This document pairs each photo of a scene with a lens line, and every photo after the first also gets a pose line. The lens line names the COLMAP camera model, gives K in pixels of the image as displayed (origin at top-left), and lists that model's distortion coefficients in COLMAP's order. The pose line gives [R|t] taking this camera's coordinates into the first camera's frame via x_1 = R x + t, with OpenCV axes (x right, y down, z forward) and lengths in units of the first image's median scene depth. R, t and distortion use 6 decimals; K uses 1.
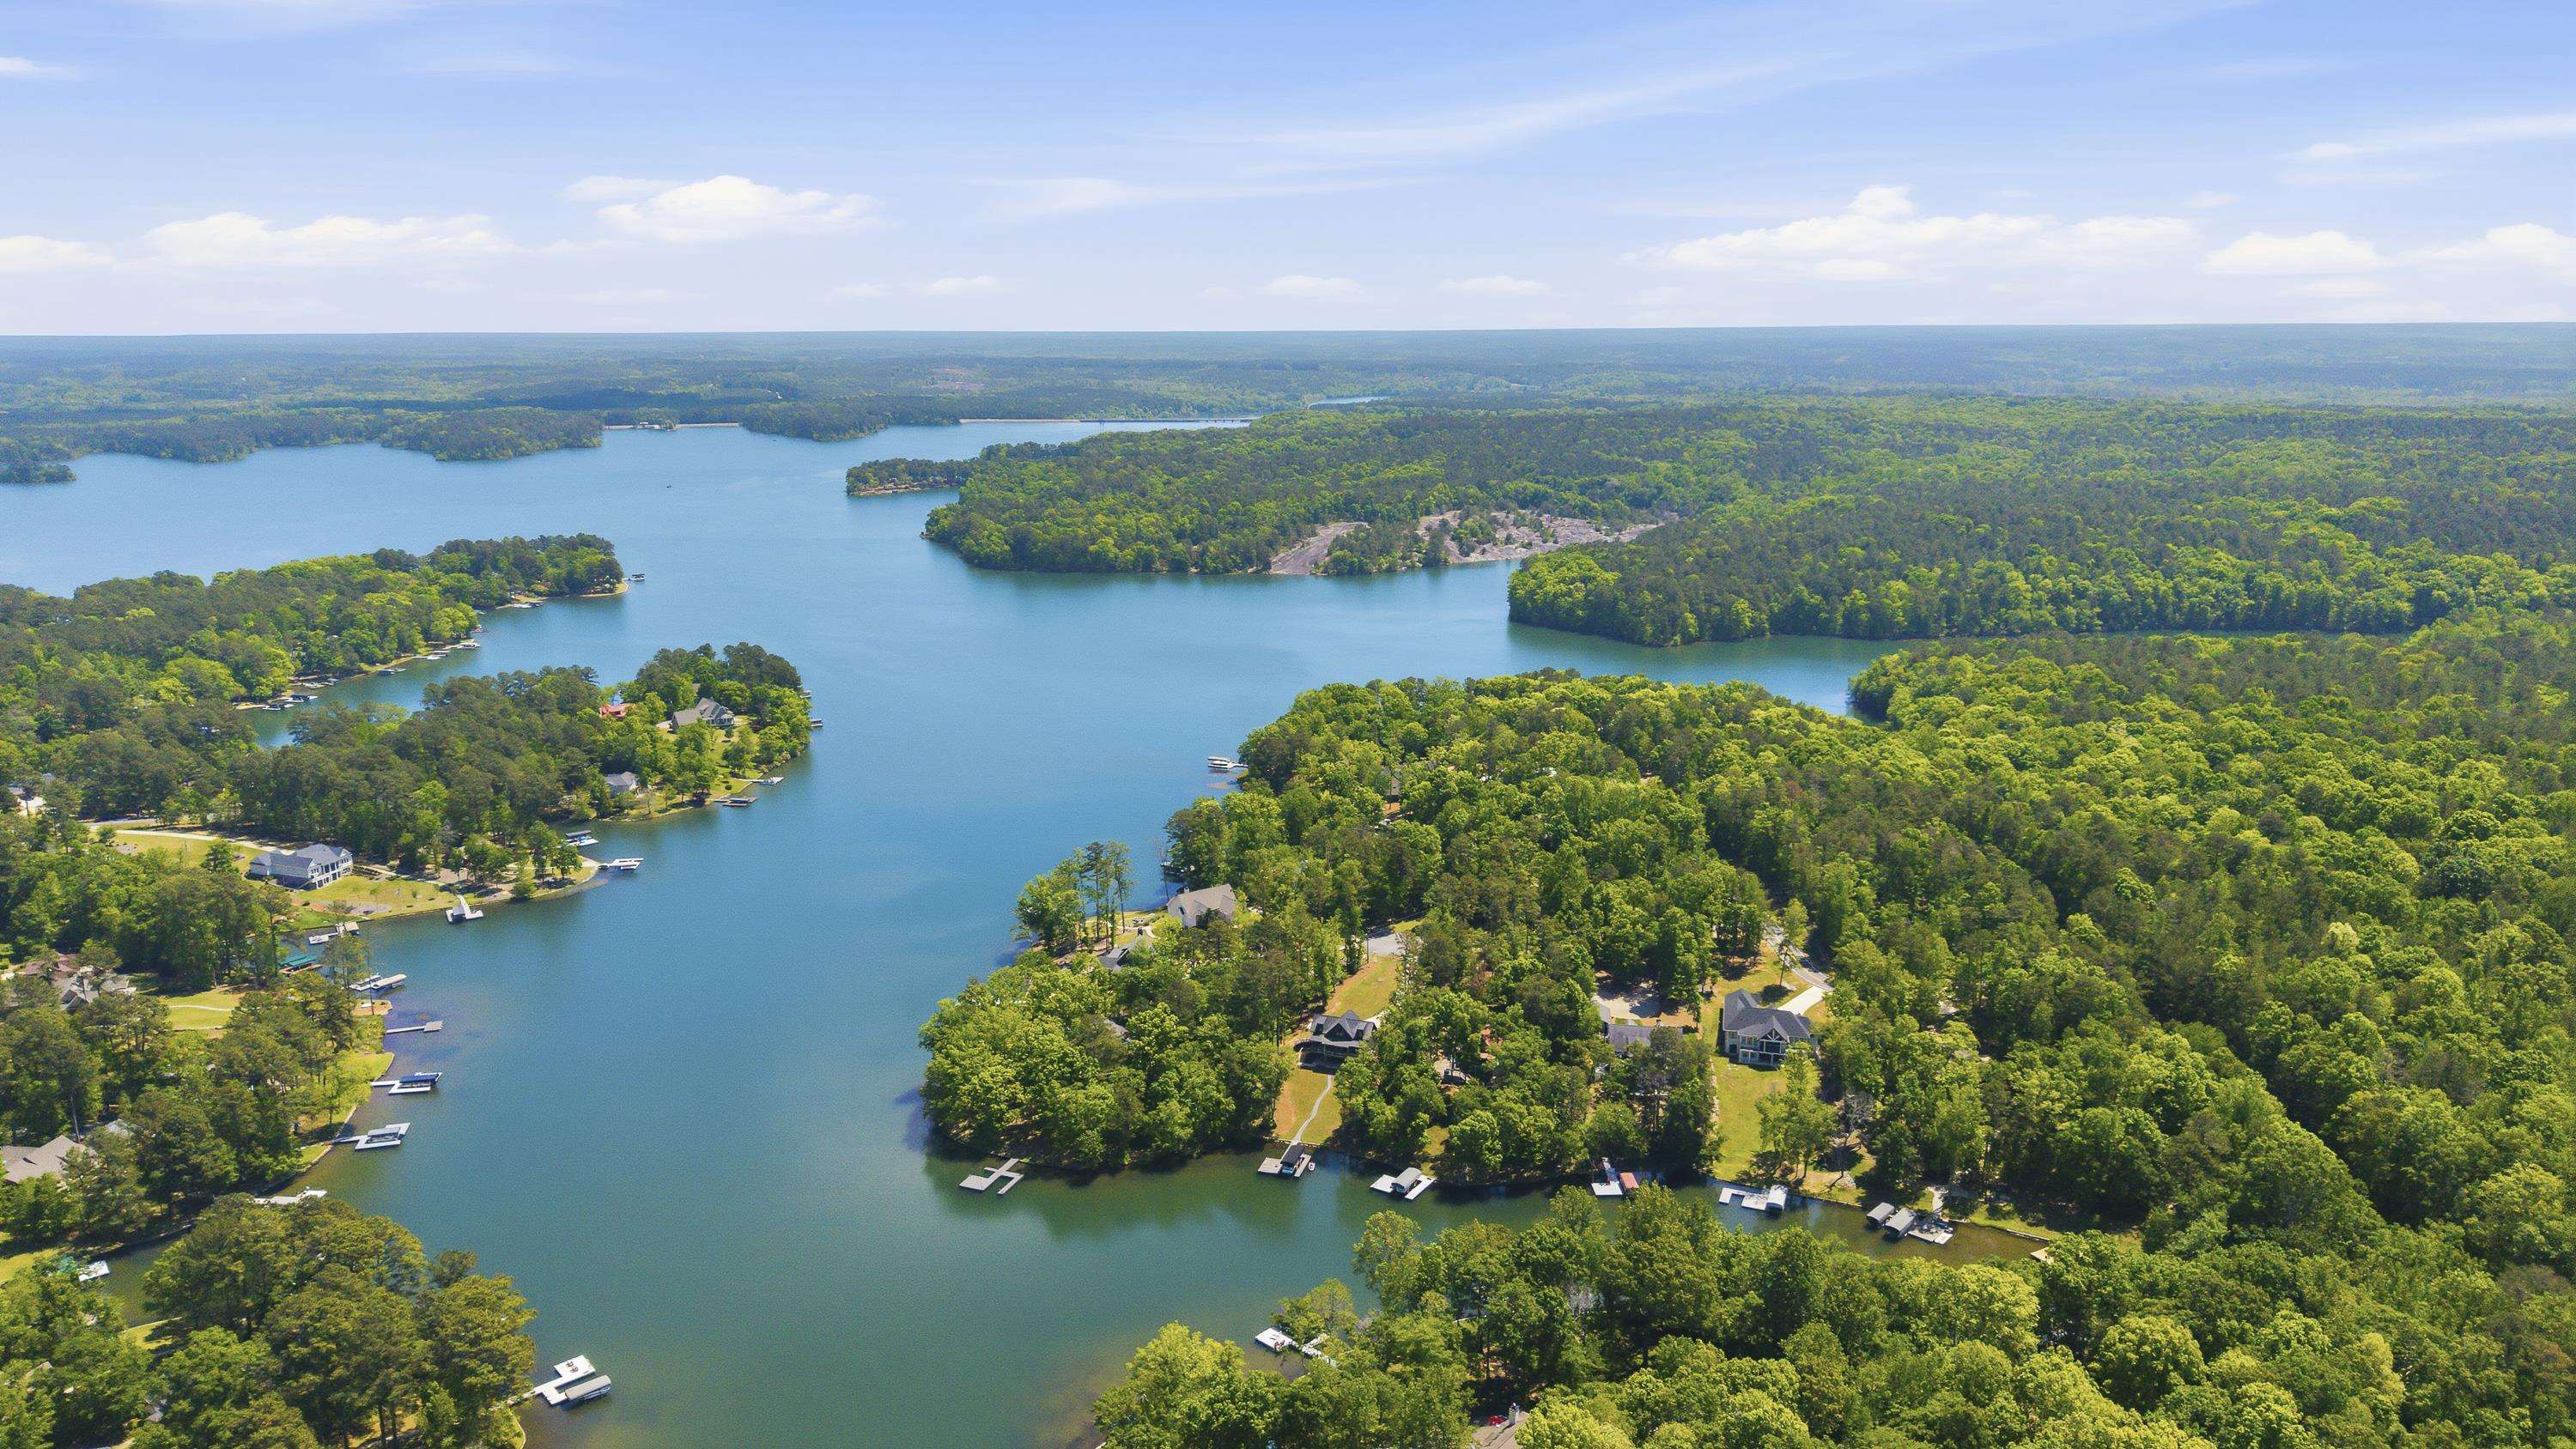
lens RADIAL K [[1968.4, 0, 1283.5], [0, 1968.4, 724.4], [0, 0, 1]] dist [0.035442, -0.032662]
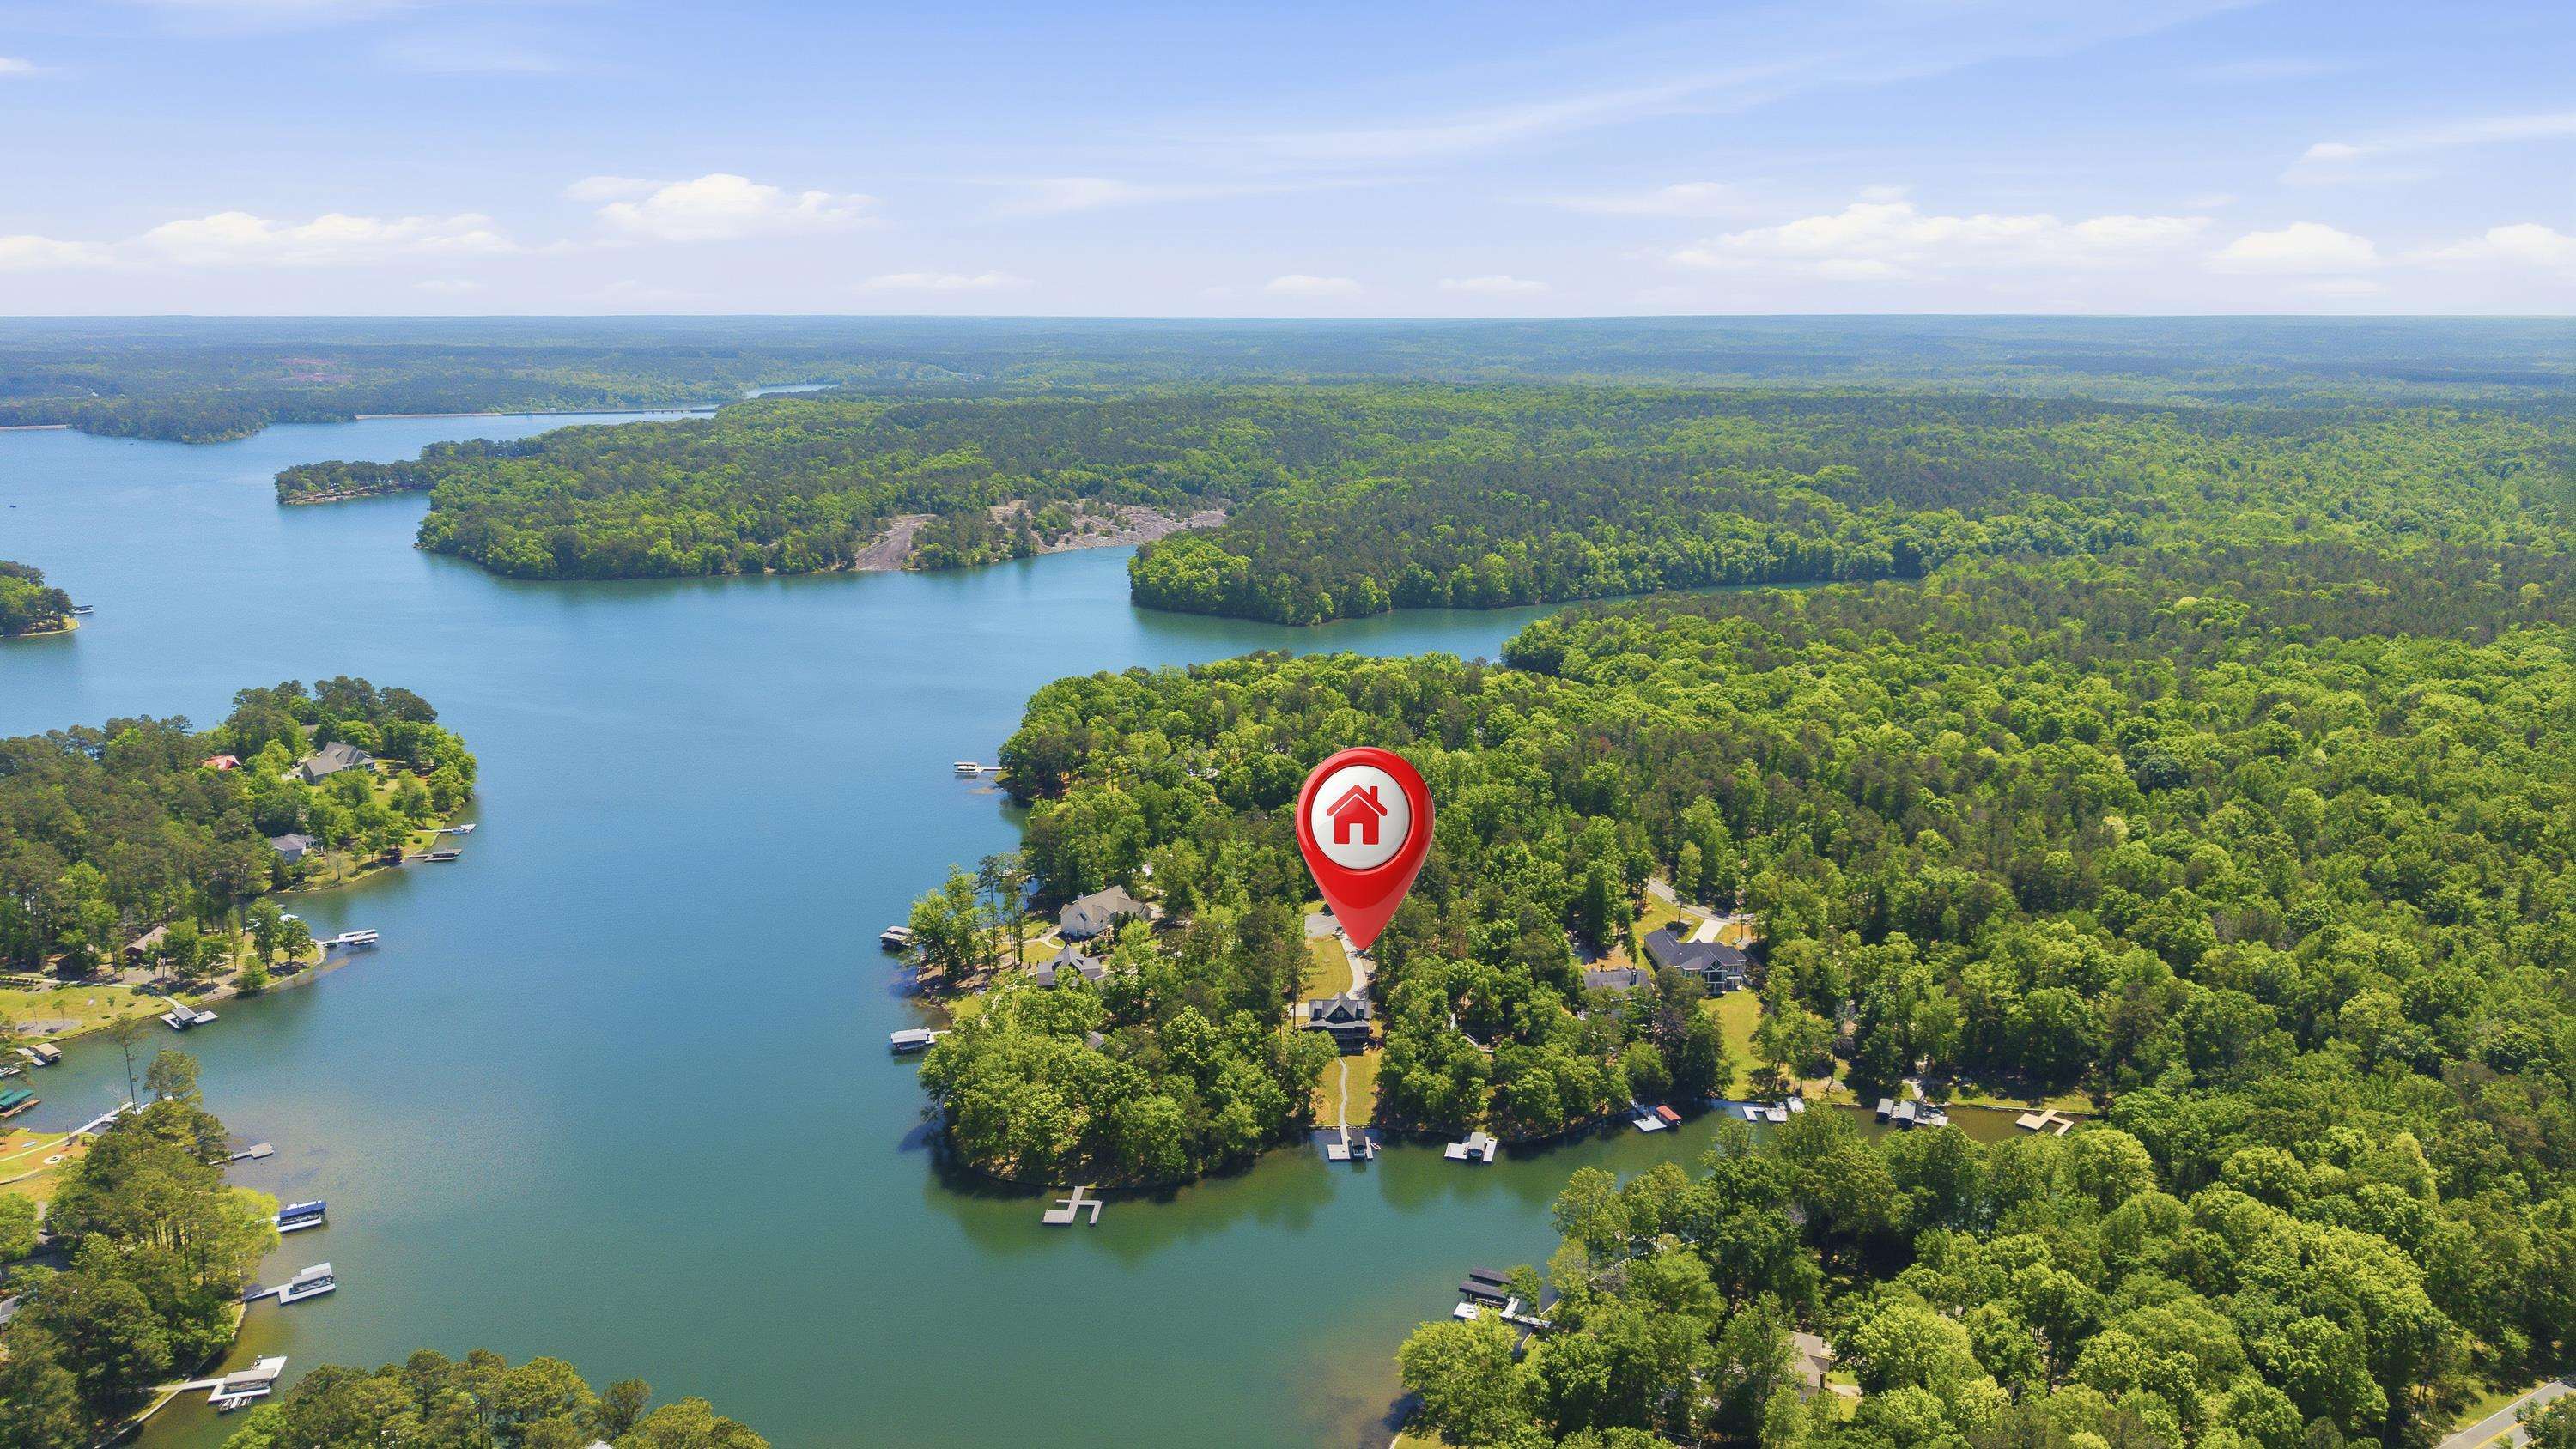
lens RADIAL K [[1963.0, 0, 1305.4], [0, 1963.0, 741.5], [0, 0, 1]] dist [0.042174, -0.037443]
pose [[0.926966, -0.075243, 0.367523, -0.192564], [0.070190, 0.997165, 0.027118, -0.006307], [-0.368521, 0.000659, 0.929619, 0.040113]]
